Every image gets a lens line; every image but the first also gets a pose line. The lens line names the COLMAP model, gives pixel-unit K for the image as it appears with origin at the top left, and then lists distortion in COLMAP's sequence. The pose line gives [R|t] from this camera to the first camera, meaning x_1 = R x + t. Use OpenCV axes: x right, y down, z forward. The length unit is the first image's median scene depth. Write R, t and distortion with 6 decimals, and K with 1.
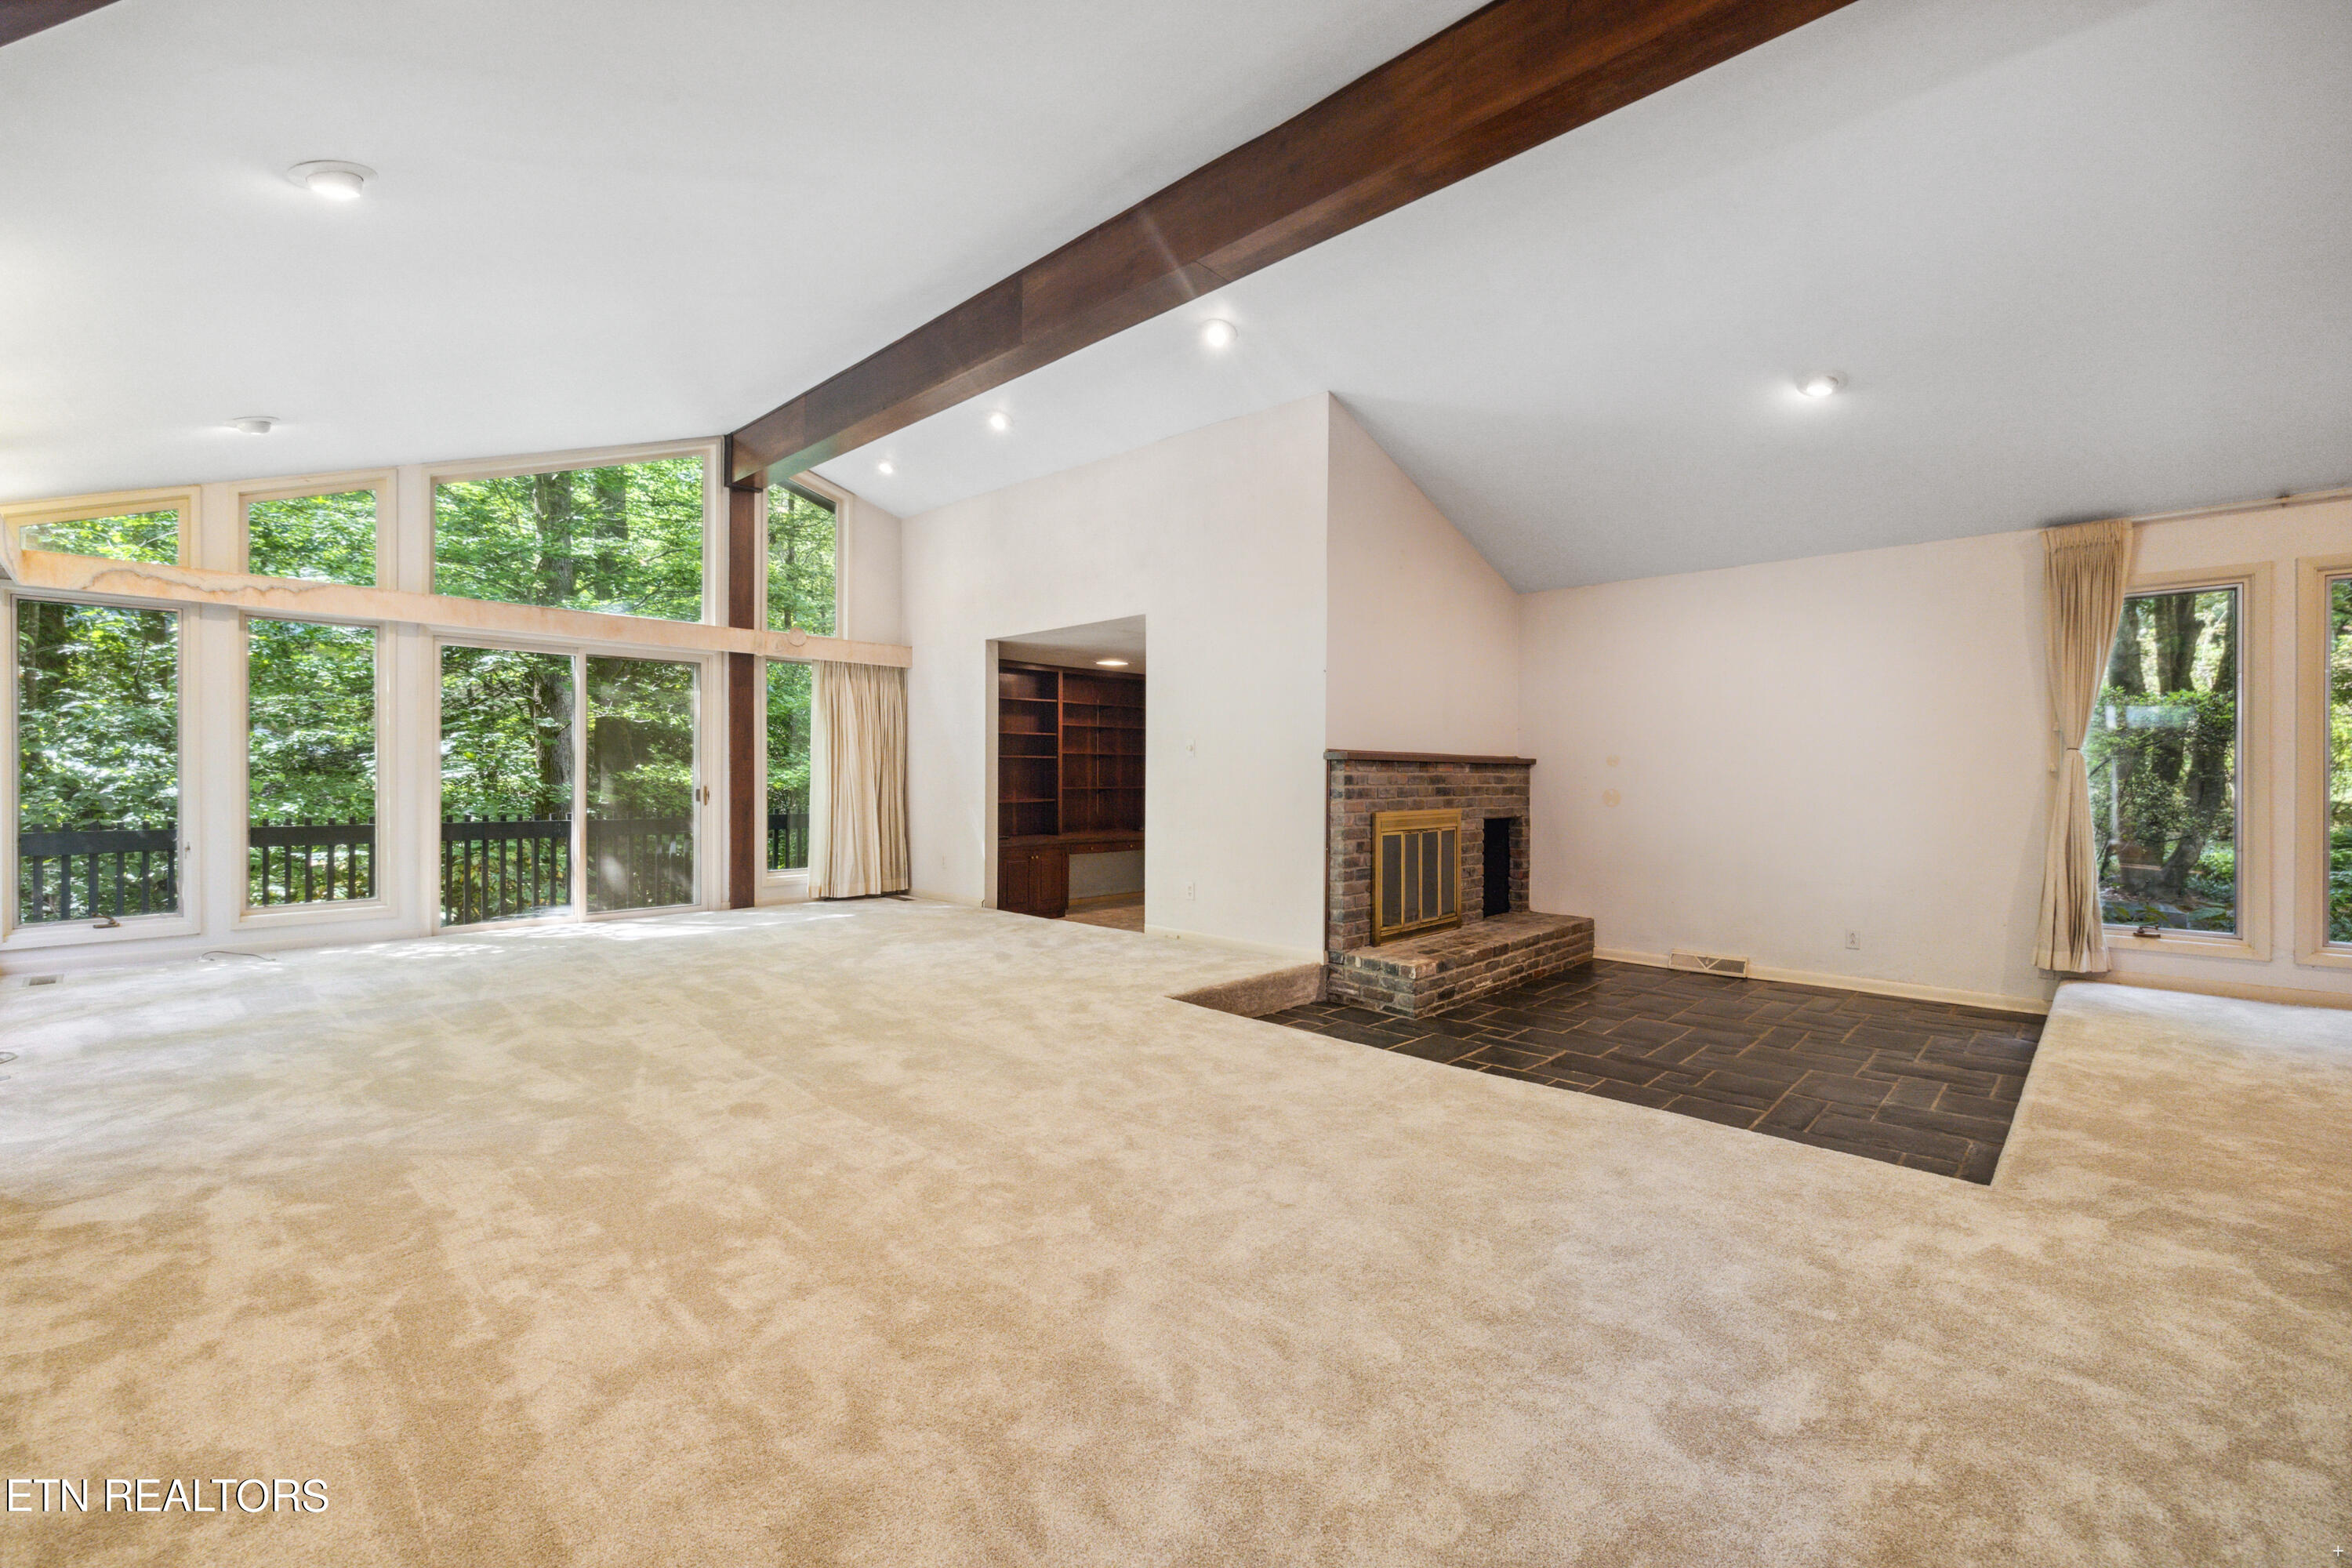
lens RADIAL K [[1024.0, 0, 1169.5], [0, 1024.0, 789.0], [0, 0, 1]] dist [-0.001169, -0.000352]
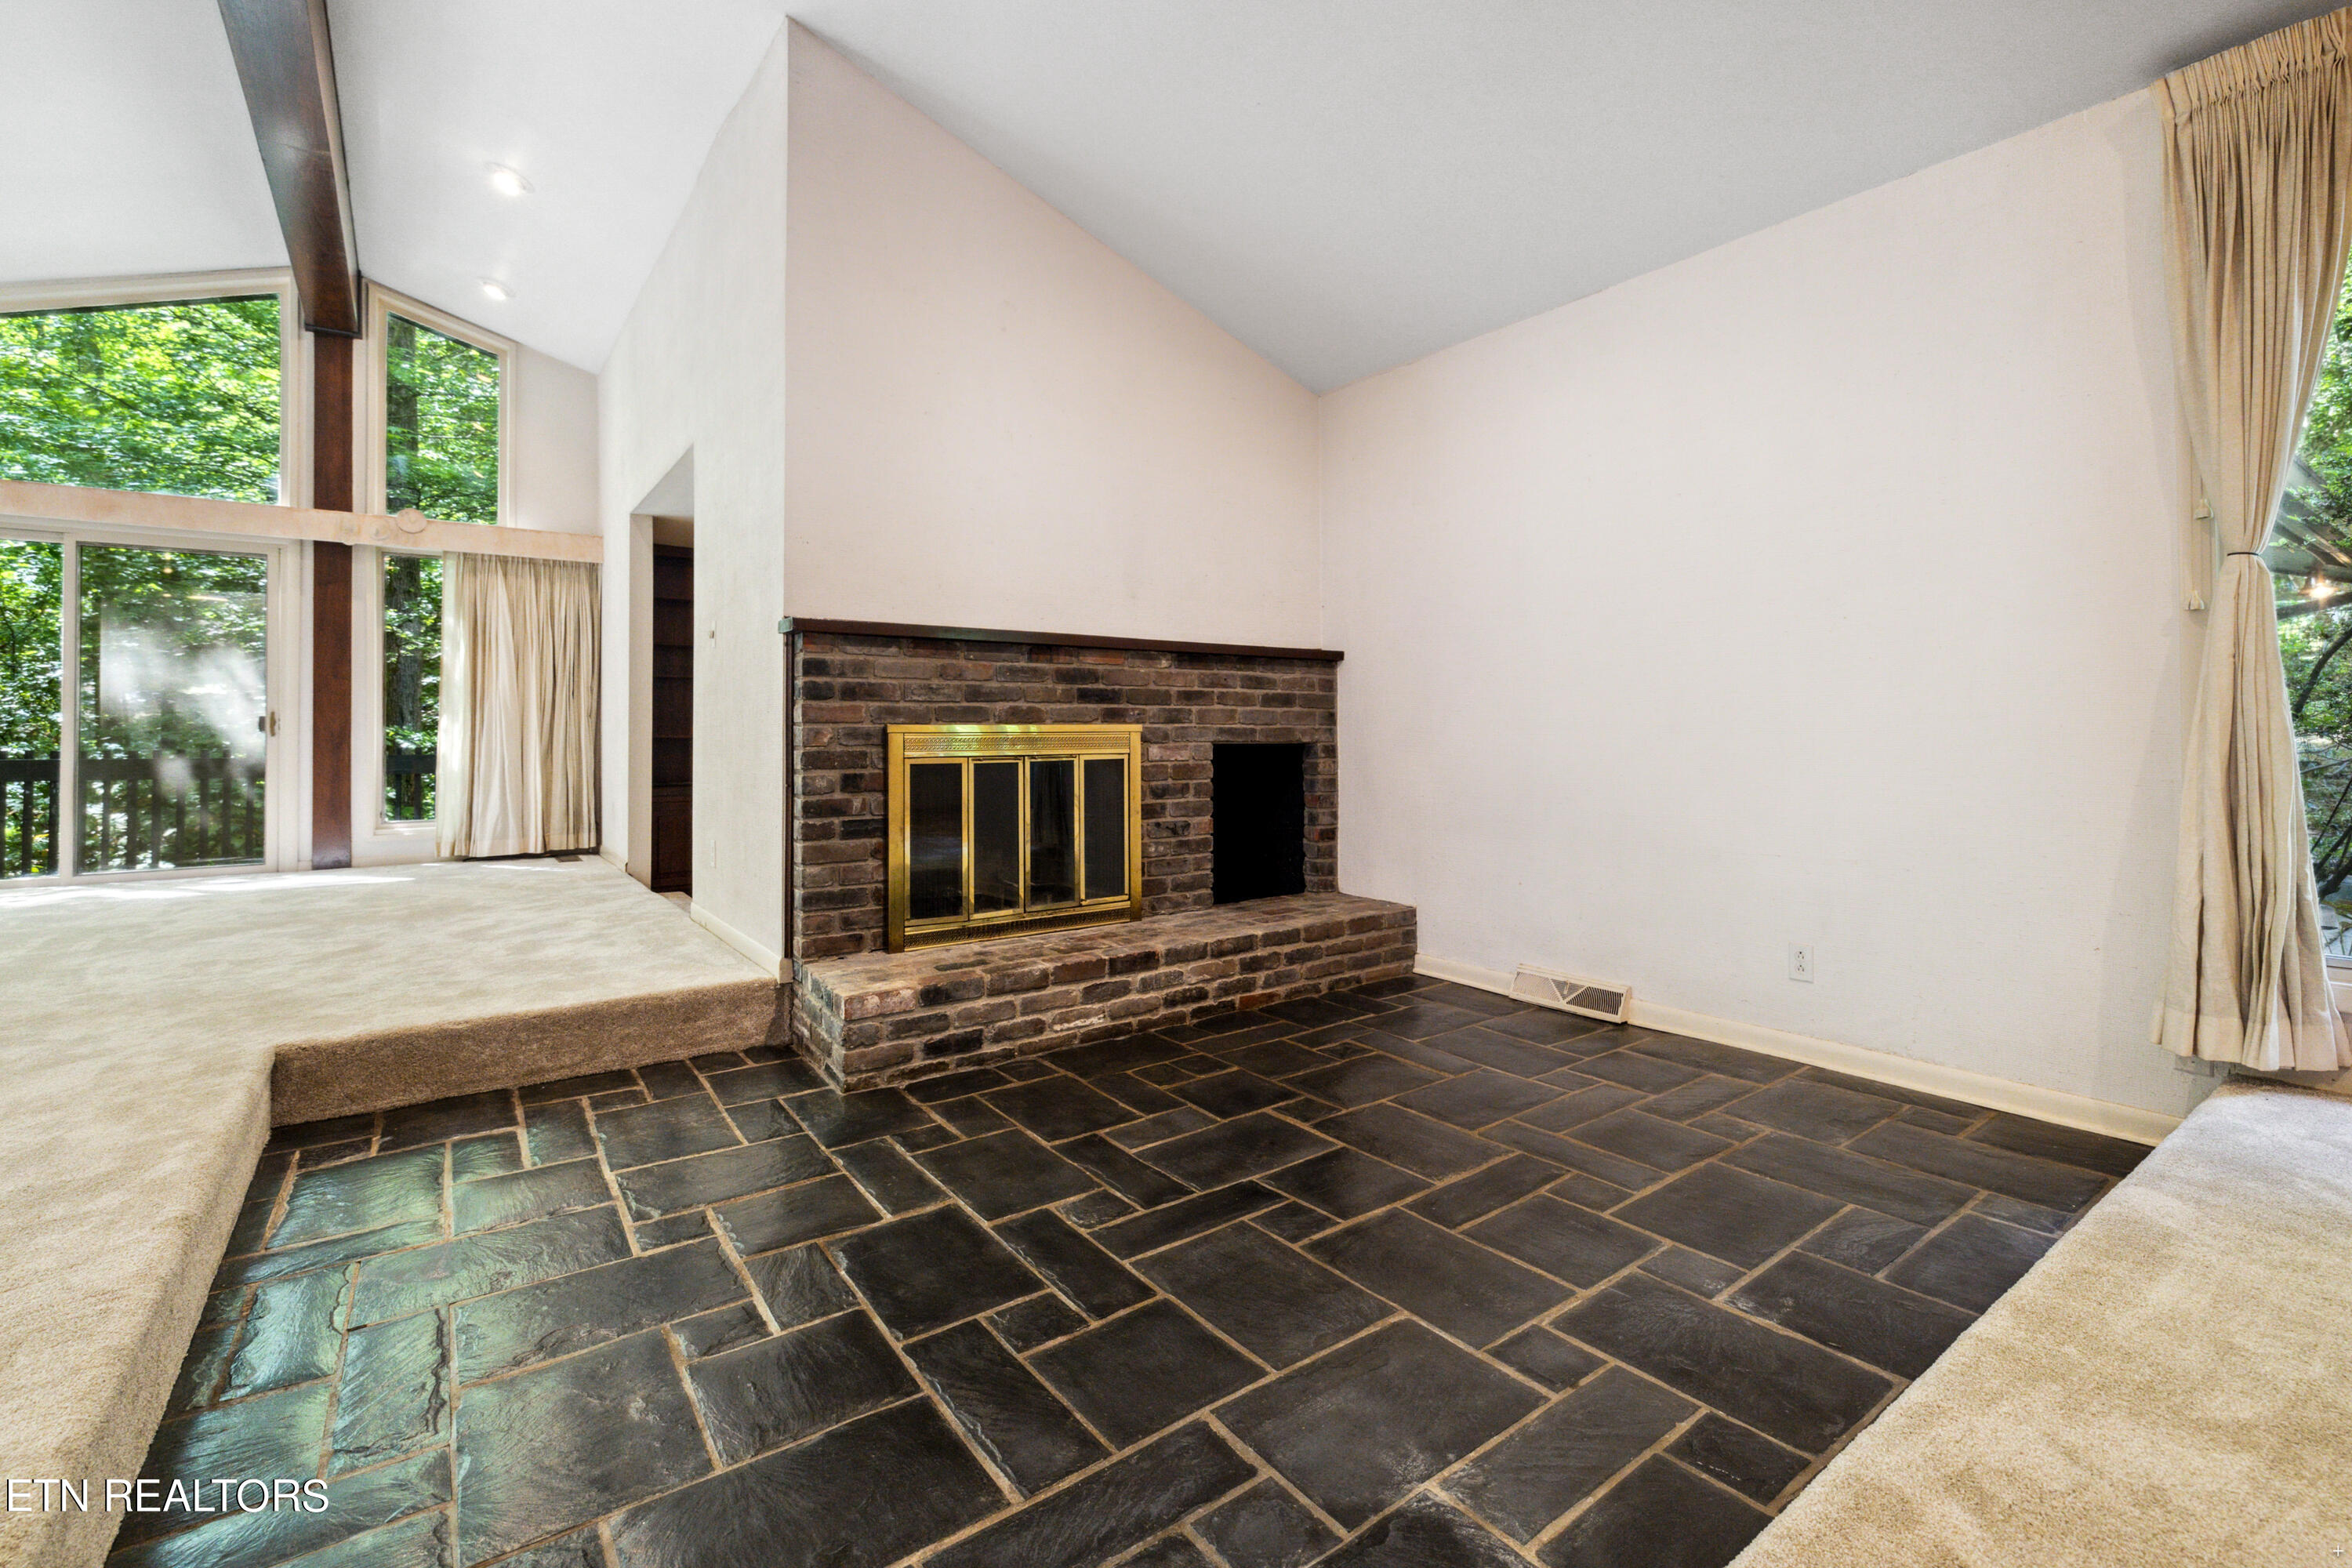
lens RADIAL K [[1024.0, 0, 1207.7], [0, 1024.0, 733.8], [0, 0, 1]] dist [-0.001169, -0.000352]
pose [[0.983238, -0.009432, -0.182080, 0.445353], [0.006552, 0.999844, -0.016413, 0.035792], [0.182207, 0.014945, 0.983147, 0.413335]]
